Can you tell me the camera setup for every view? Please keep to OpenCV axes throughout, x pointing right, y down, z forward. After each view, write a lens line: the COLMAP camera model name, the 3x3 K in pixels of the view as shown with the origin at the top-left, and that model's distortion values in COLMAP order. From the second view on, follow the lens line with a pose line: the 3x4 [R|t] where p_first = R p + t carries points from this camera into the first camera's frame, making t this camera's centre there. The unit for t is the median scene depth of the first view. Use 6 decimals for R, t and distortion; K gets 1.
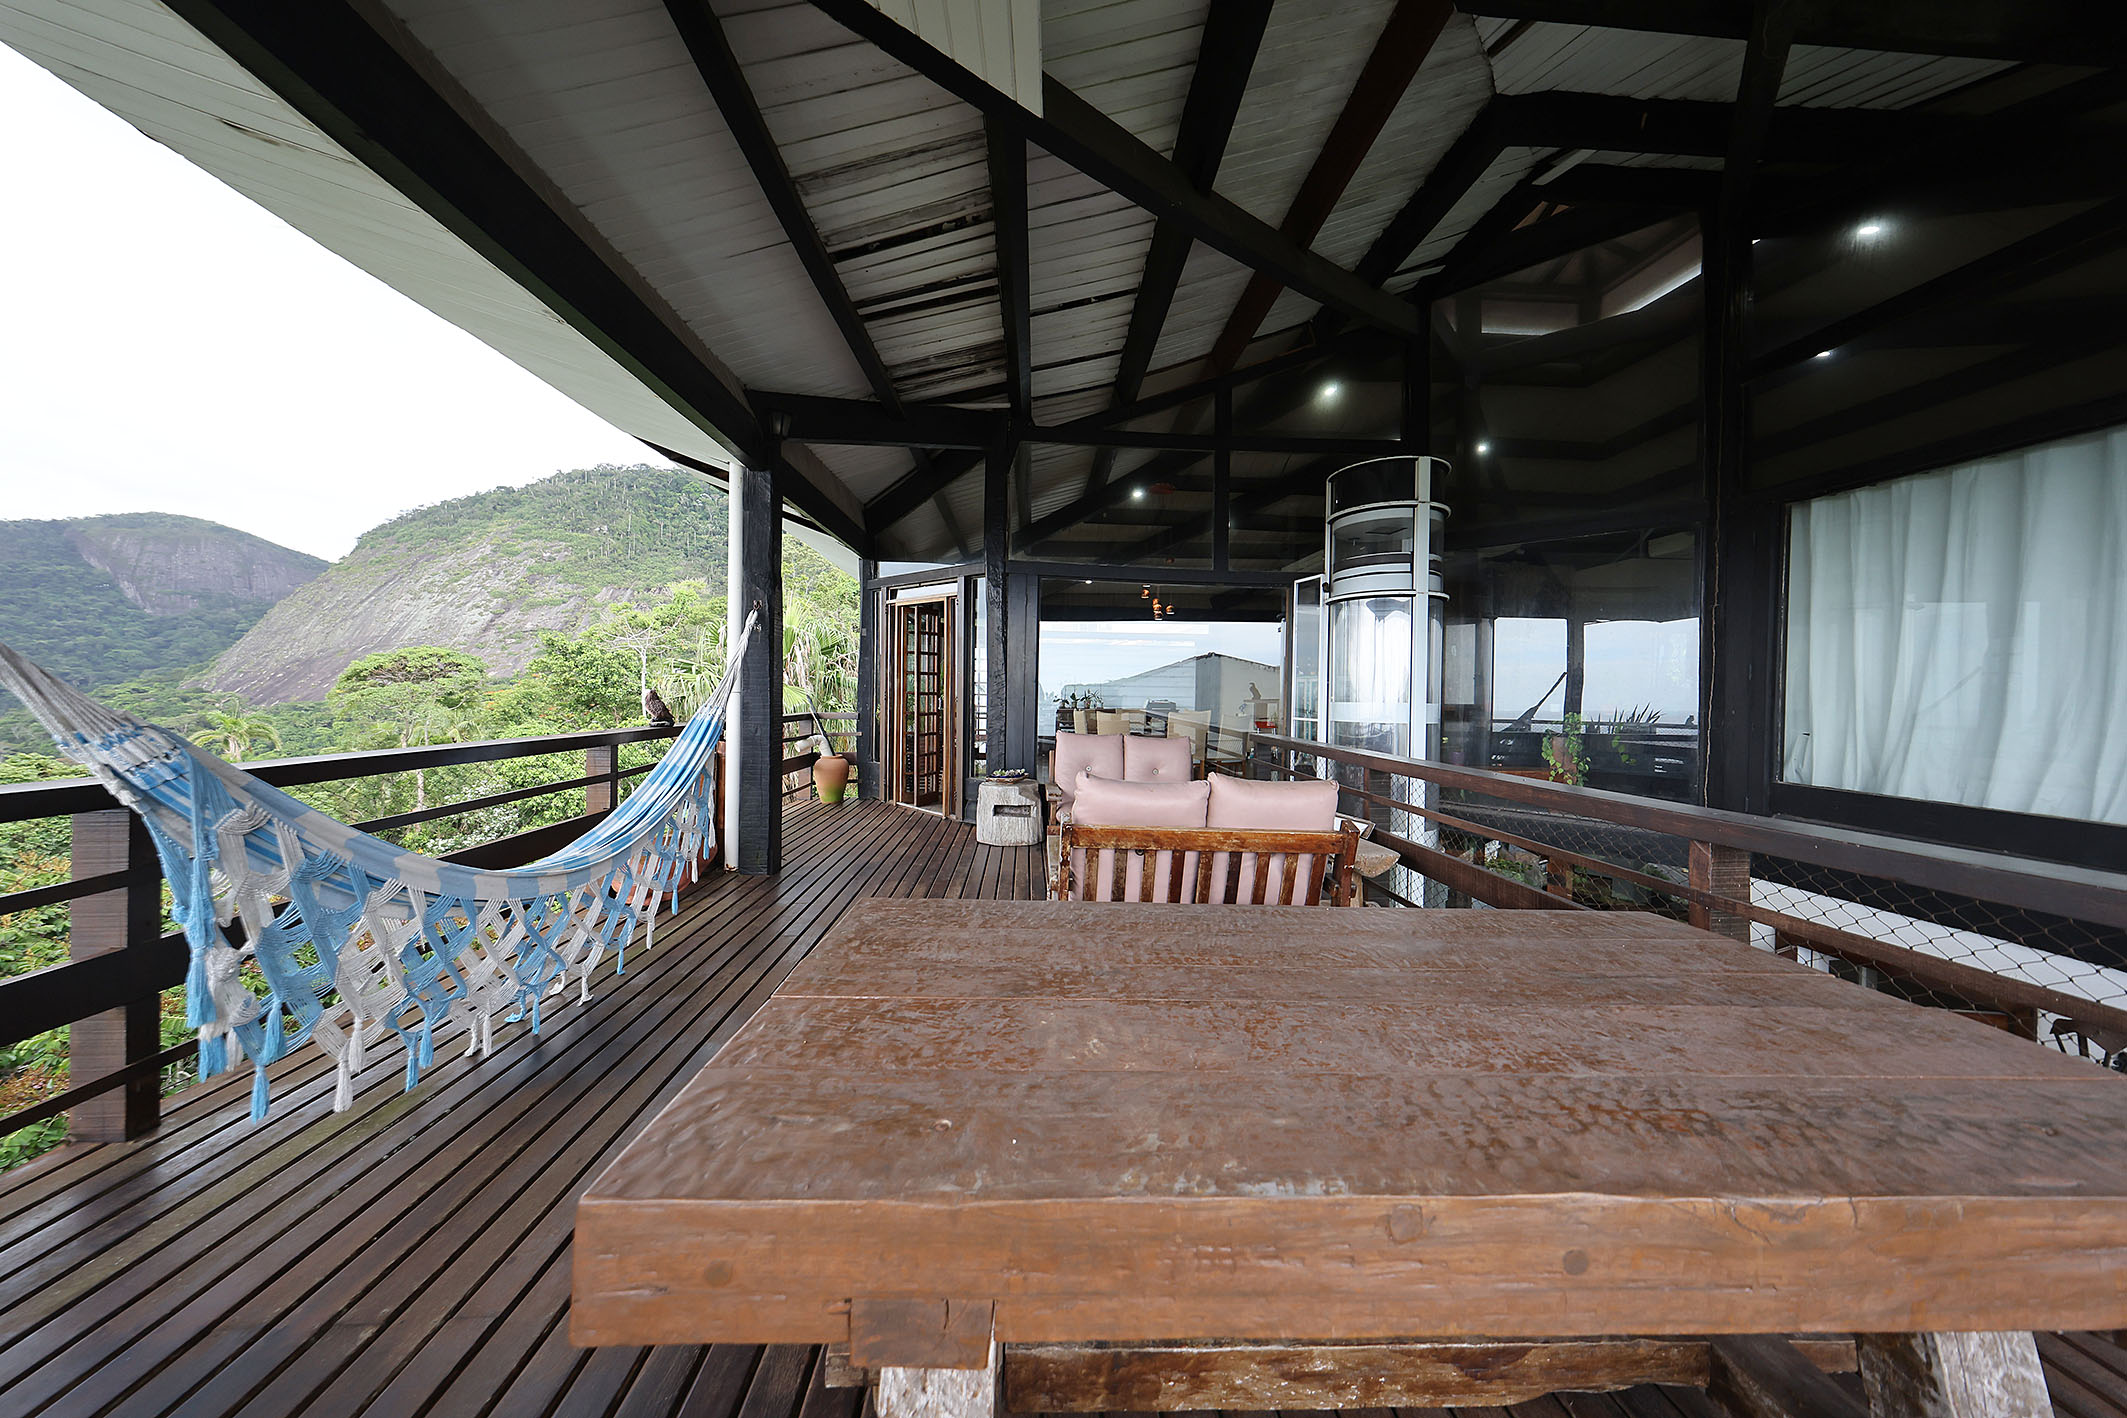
lens RADIAL K [[692.8, 0, 1058.5], [0, 692.8, 701.5], [0, 0, 1]] dist [0.004469, 0.000074]
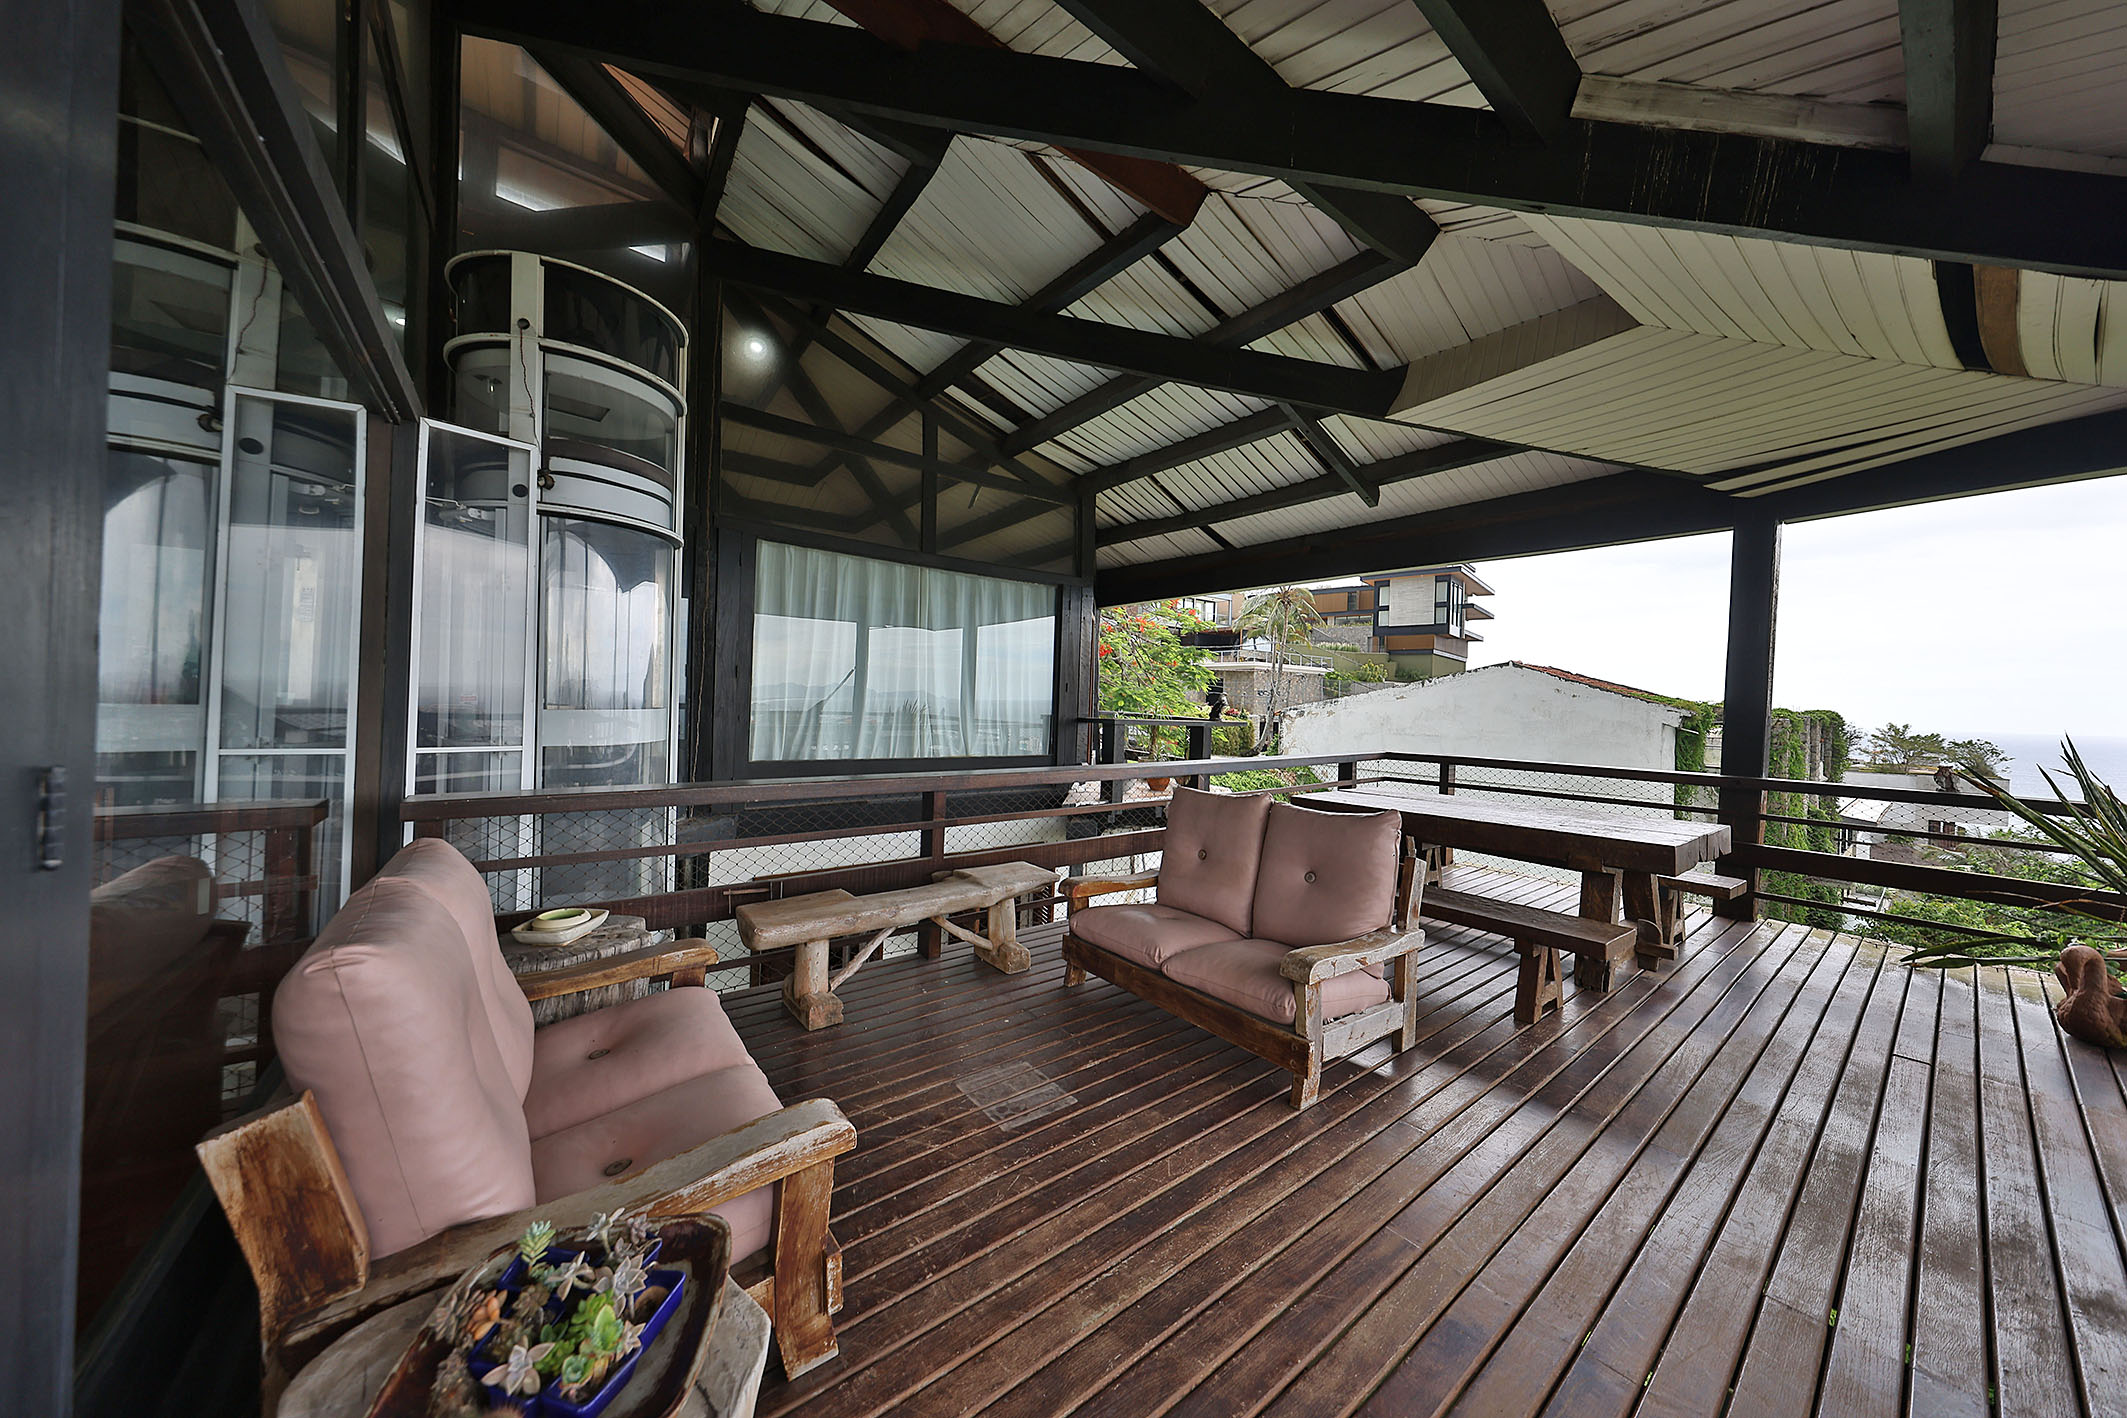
lens RADIAL K [[692.8, 0, 1079.5], [0, 692.8, 696.2], [0, 0, 1]] dist [0.004469, 0.000074]
pose [[-0.585370, -0.026915, 0.810319, -0.221689], [-0.028086, 0.999522, 0.012911, -0.023905], [-0.810280, -0.015201, -0.585846, 0.893151]]
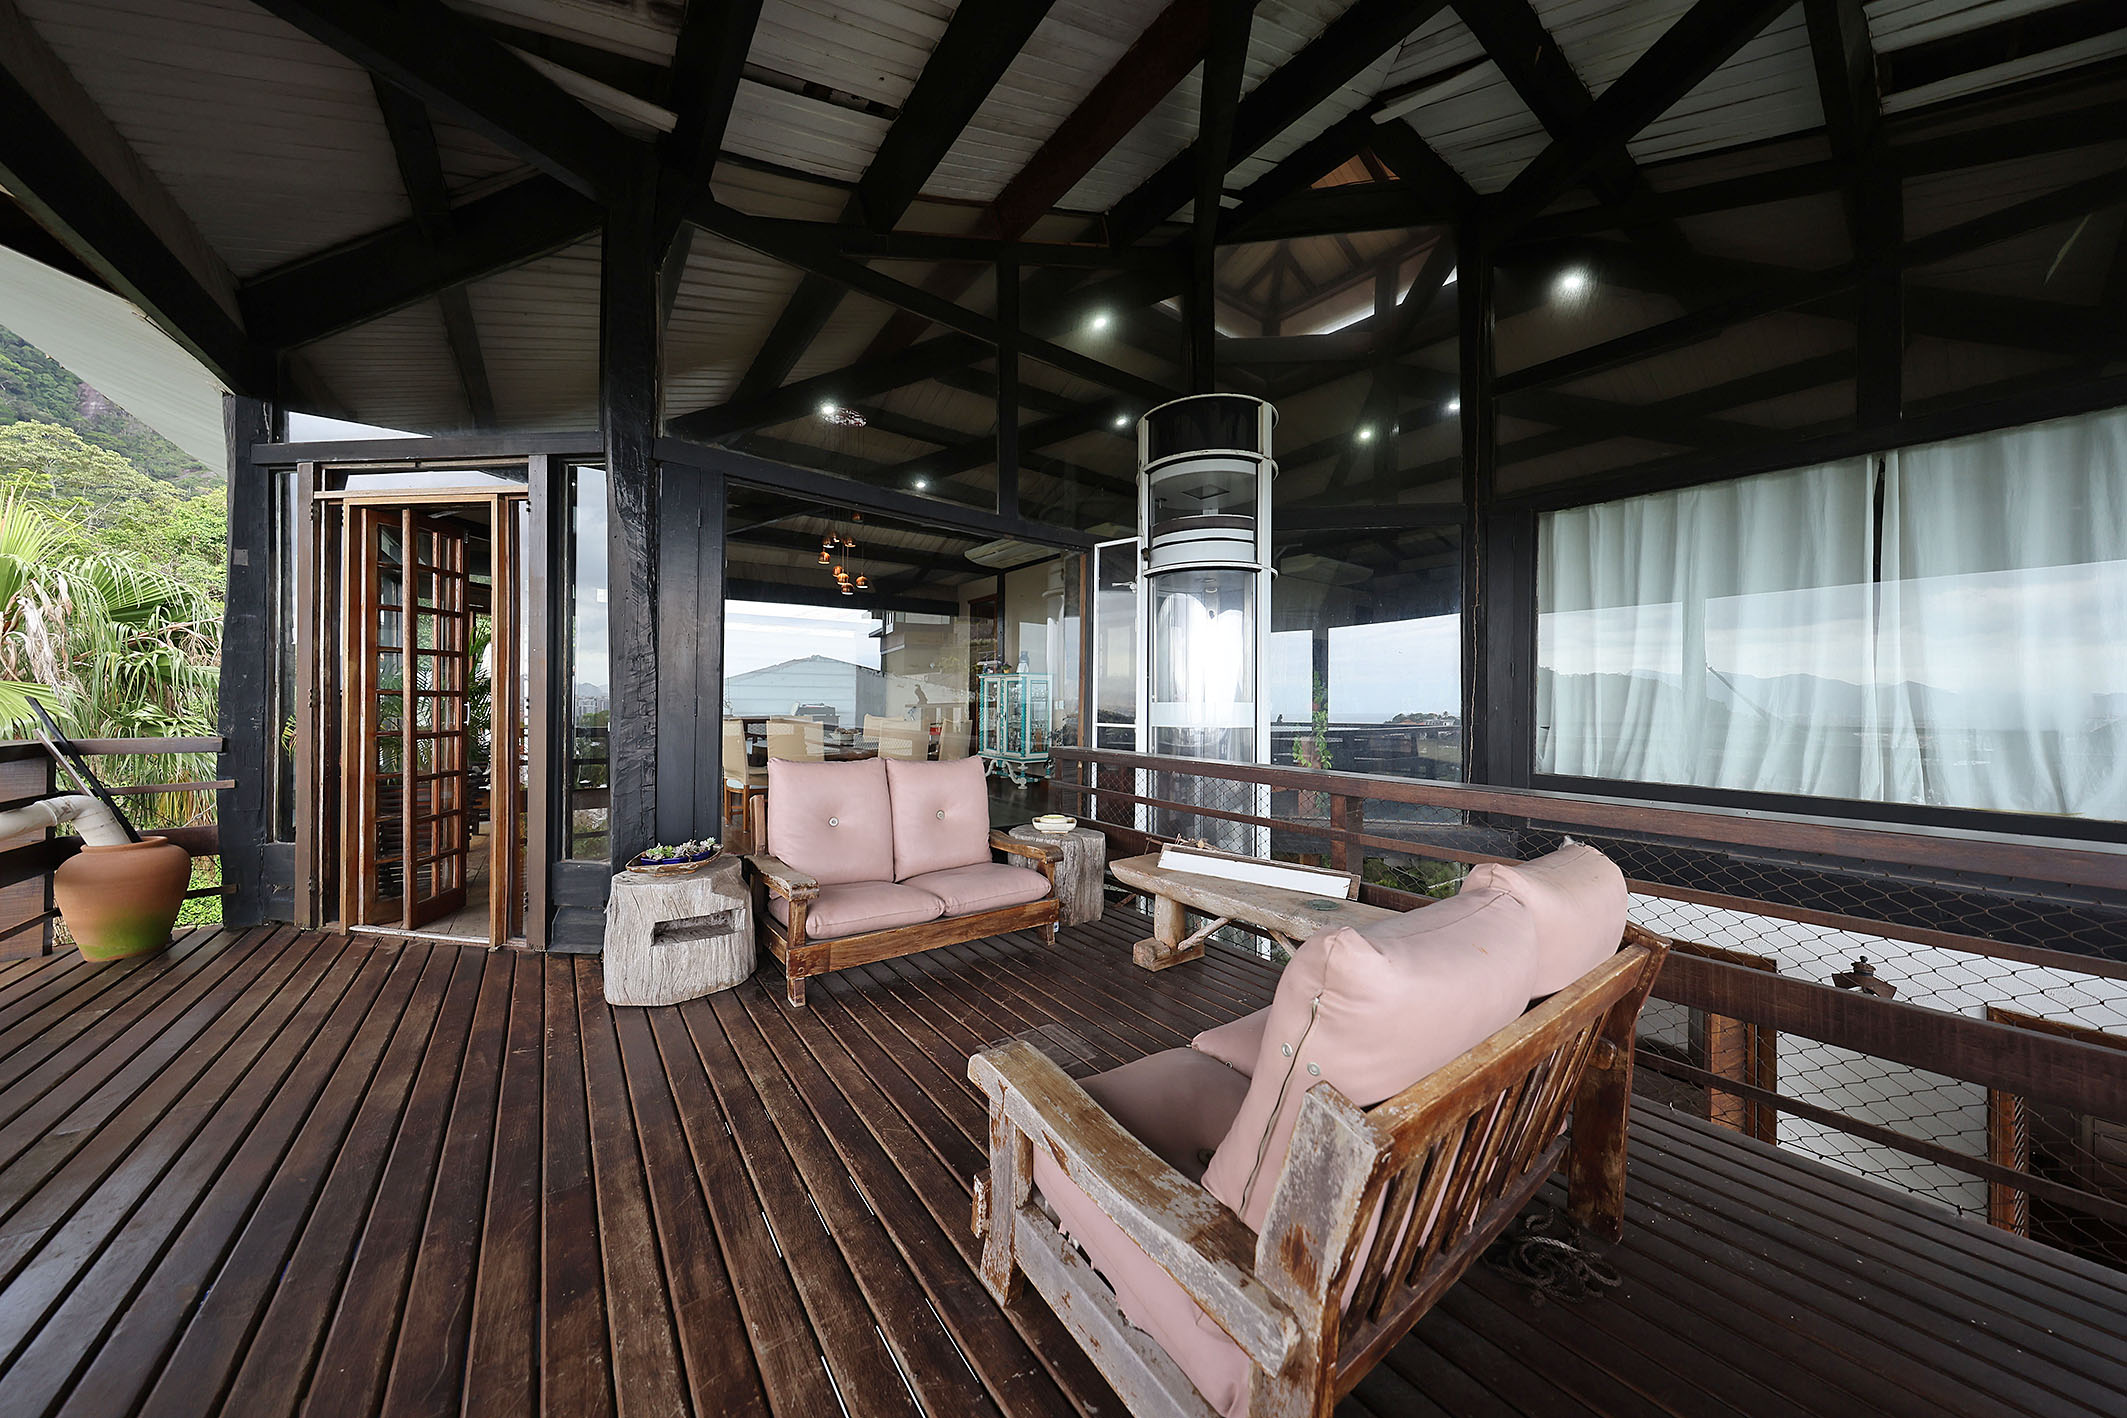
lens RADIAL K [[692.8, 0, 1074.6], [0, 692.8, 701.6], [0, 0, 1]] dist [0.004469, 0.000074]
pose [[0.824516, -0.008019, 0.565781, -0.106326], [0.011526, 0.999930, -0.002625, 0.000962], [-0.565721, 0.008685, 0.824551, 0.374479]]
